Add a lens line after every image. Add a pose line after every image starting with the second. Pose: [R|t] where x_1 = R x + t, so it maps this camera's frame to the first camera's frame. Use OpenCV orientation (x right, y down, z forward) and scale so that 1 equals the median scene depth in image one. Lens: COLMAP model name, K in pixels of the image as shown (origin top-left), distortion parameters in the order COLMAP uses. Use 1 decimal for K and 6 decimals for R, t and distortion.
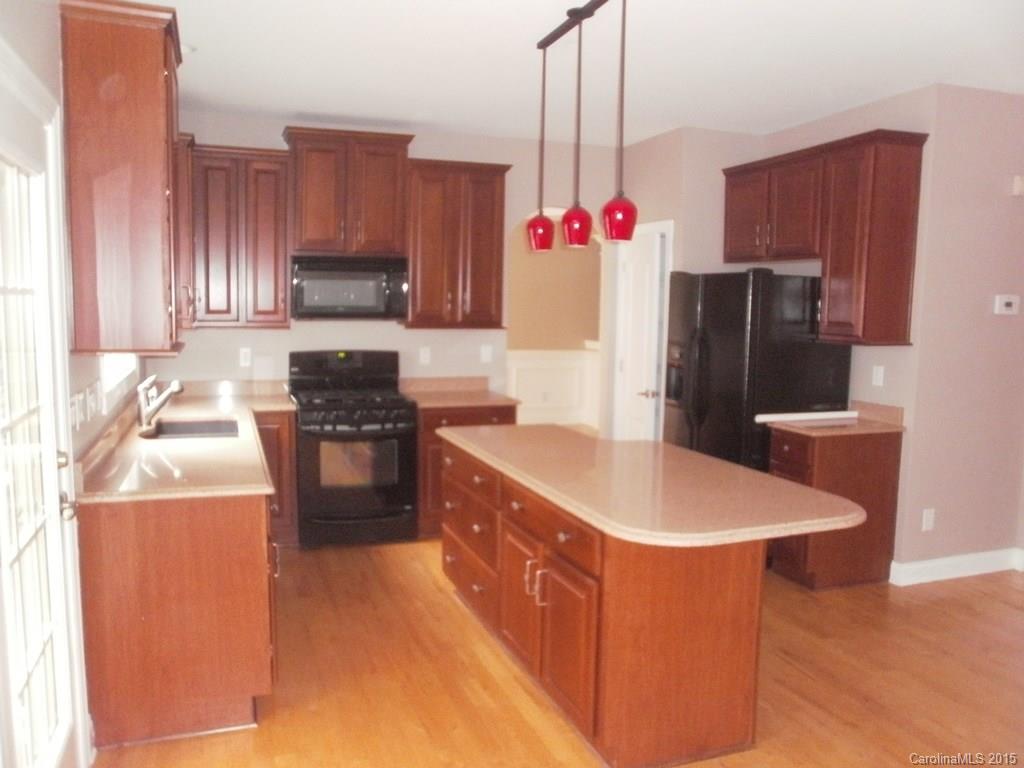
lens RADIAL K [[807.2, 0, 512.0], [0, 807.2, 384.0], [0, 0, 1]] dist [-0.002929, -0.001186]
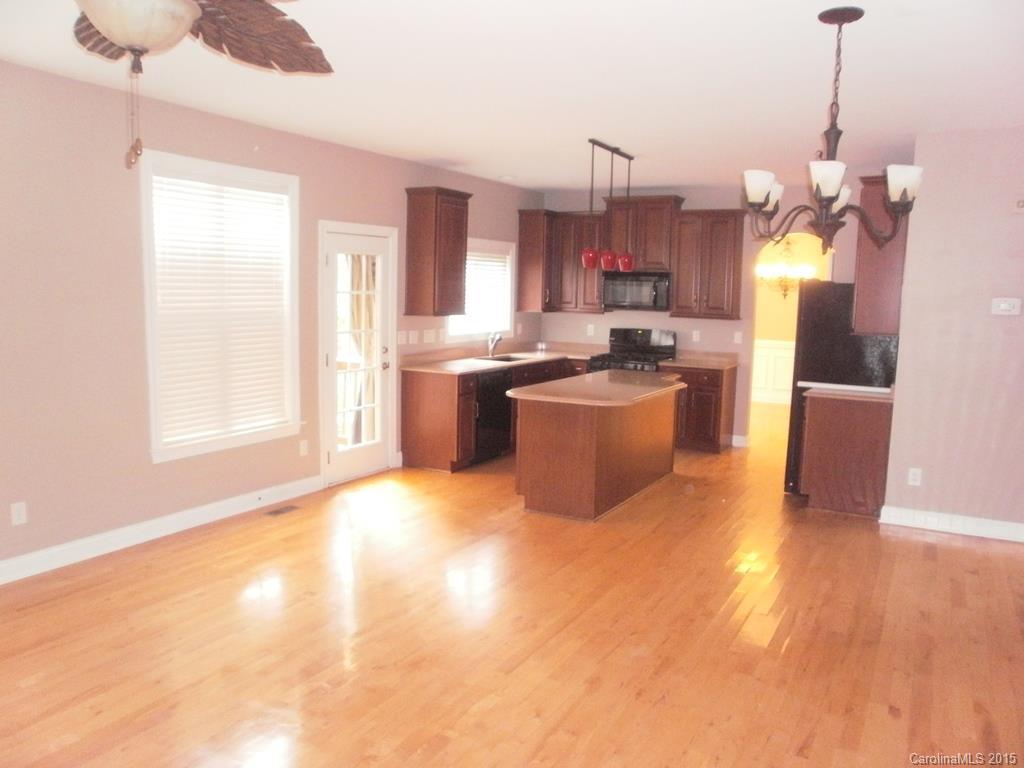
lens RADIAL K [[807.2, 0, 512.0], [0, 807.2, 384.0], [0, 0, 1]] dist [-0.002929, -0.001186]
pose [[0.653394, 0.090828, -0.751549, 0.868827], [-0.090588, 0.995024, 0.041496, 0.024777], [0.751578, 0.040968, 0.658371, -0.252574]]
